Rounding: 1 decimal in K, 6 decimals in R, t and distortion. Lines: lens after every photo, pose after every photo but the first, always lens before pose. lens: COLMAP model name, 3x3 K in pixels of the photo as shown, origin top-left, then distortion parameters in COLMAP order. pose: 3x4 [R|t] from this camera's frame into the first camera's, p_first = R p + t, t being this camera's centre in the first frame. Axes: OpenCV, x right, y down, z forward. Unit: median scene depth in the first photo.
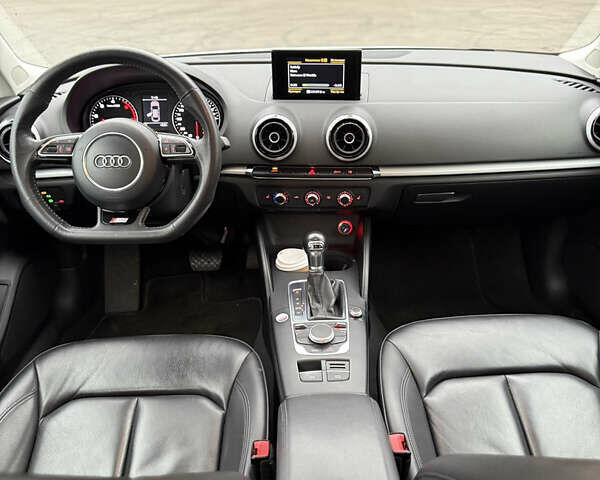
lens RADIAL K [[570.9, 0, 300.0], [0, 570.9, 240.0], [0, 0, 1]] dist [0.072286, -0.000445]
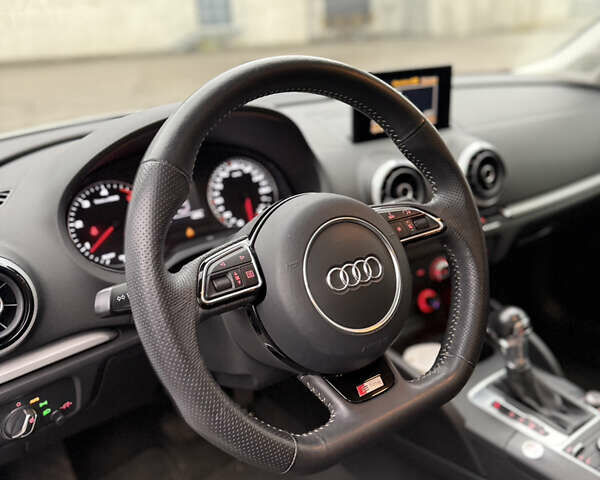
lens RADIAL K [[570.9, 0, 300.0], [0, 570.9, 240.0], [0, 0, 1]] dist [0.072286, -0.000445]
pose [[0.822986, -0.217199, 0.524900, -0.487871], [0.290580, 0.954939, -0.060453, -0.114862], [-0.488117, 0.202277, 0.849015, 0.475721]]
